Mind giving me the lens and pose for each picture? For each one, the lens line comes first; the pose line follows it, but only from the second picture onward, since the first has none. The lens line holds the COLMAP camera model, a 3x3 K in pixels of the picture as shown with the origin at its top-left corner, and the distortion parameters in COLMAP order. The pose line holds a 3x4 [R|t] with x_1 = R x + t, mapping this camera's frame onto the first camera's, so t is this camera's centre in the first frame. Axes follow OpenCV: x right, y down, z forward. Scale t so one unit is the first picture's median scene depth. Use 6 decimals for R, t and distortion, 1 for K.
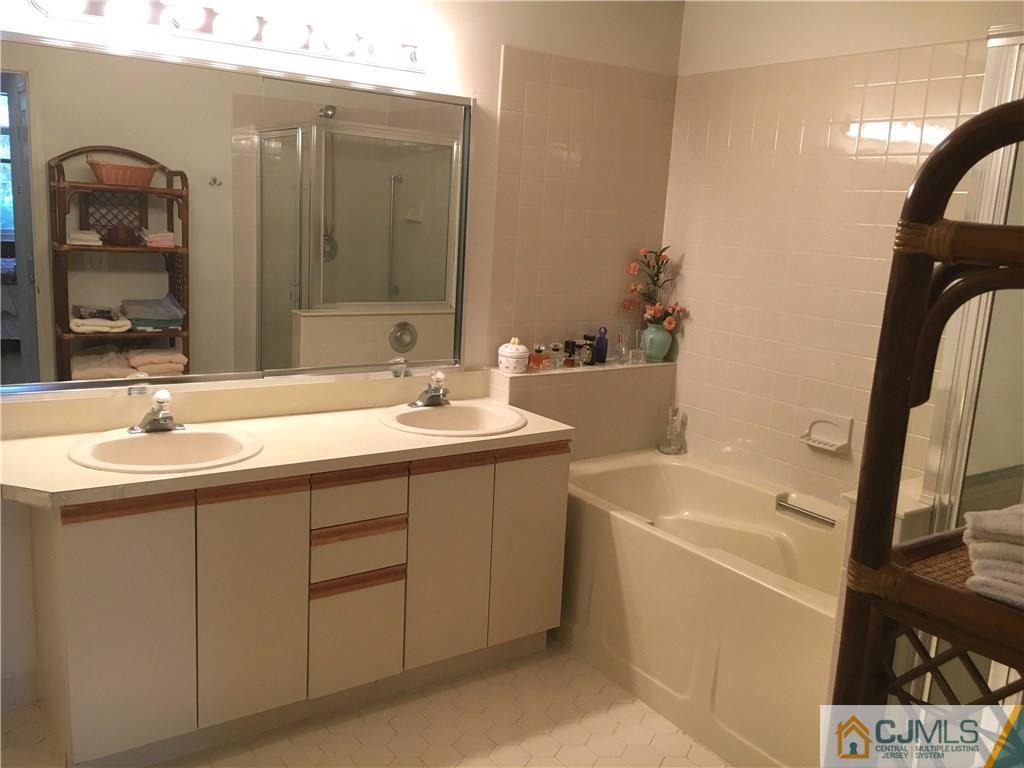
lens RADIAL K [[871.3, 0, 510.7], [0, 871.3, 387.3], [0, 0, 1]] dist [0.062408, -0.077917]
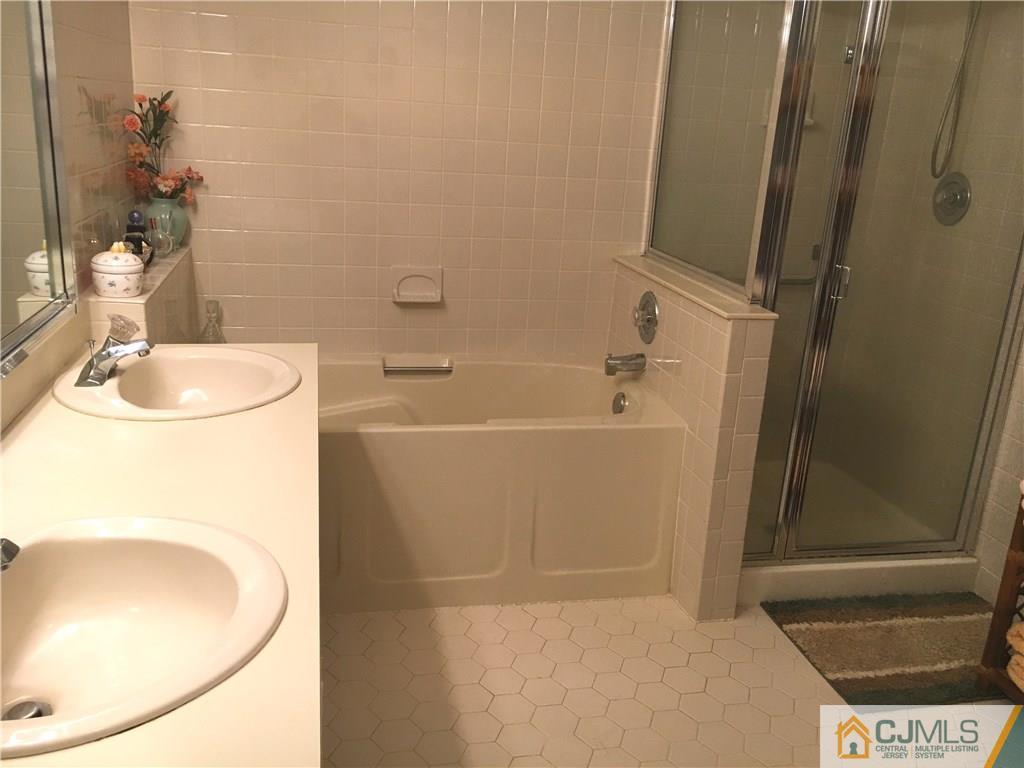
lens RADIAL K [[871.3, 0, 508.9], [0, 871.3, 377.8], [0, 0, 1]] dist [0.062408, -0.077917]
pose [[0.395079, -0.295494, 0.869825, -0.488163], [0.143865, 0.955073, 0.259110, -0.090160], [-0.907312, 0.022768, 0.419841, 0.477697]]
